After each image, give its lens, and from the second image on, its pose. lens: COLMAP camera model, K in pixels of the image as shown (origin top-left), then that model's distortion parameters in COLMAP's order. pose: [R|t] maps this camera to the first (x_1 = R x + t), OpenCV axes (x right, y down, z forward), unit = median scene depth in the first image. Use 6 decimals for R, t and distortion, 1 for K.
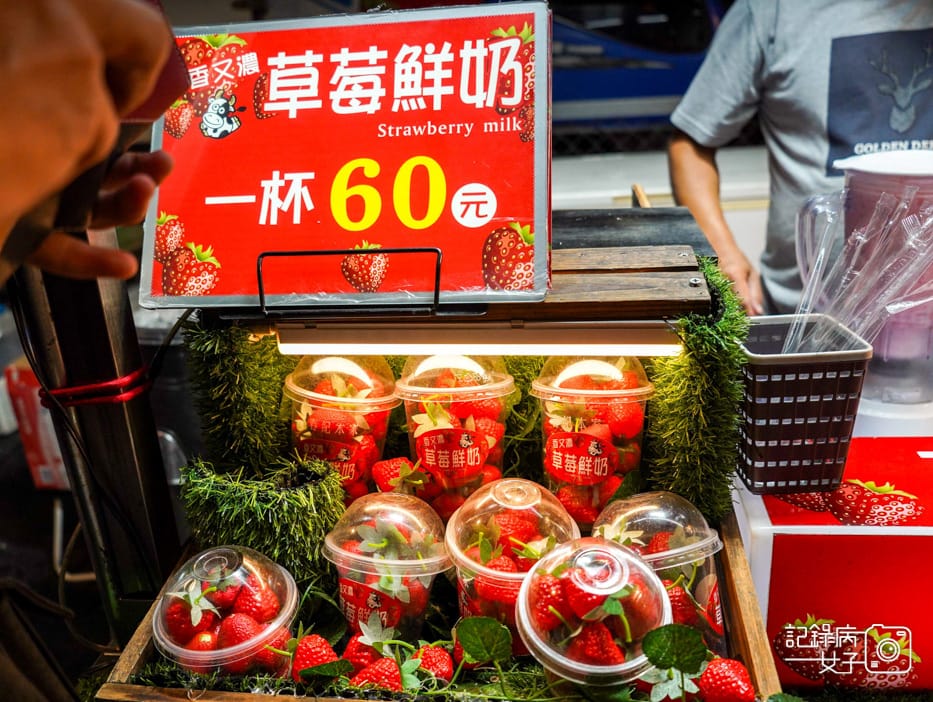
lens RADIAL K [[775.5, 0, 466.5], [0, 775.5, 351.0], [0, 0, 1]] dist [-0.008795, 0.004813]
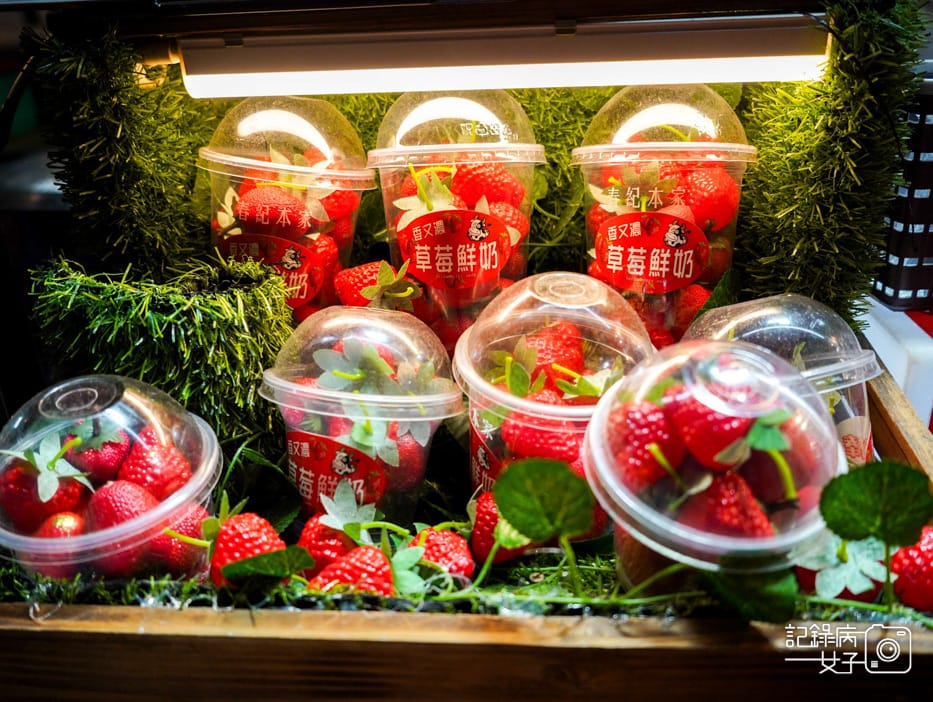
lens RADIAL K [[758.7, 0, 452.2], [0, 758.7, 350.1], [0, 0, 1]] dist [-0.007789, 0.003379]
pose [[0.998454, -0.009827, 0.054700, -0.062753], [0.006401, 0.998027, 0.062457, 0.189712], [-0.055206, -0.062011, 0.996548, 0.378333]]
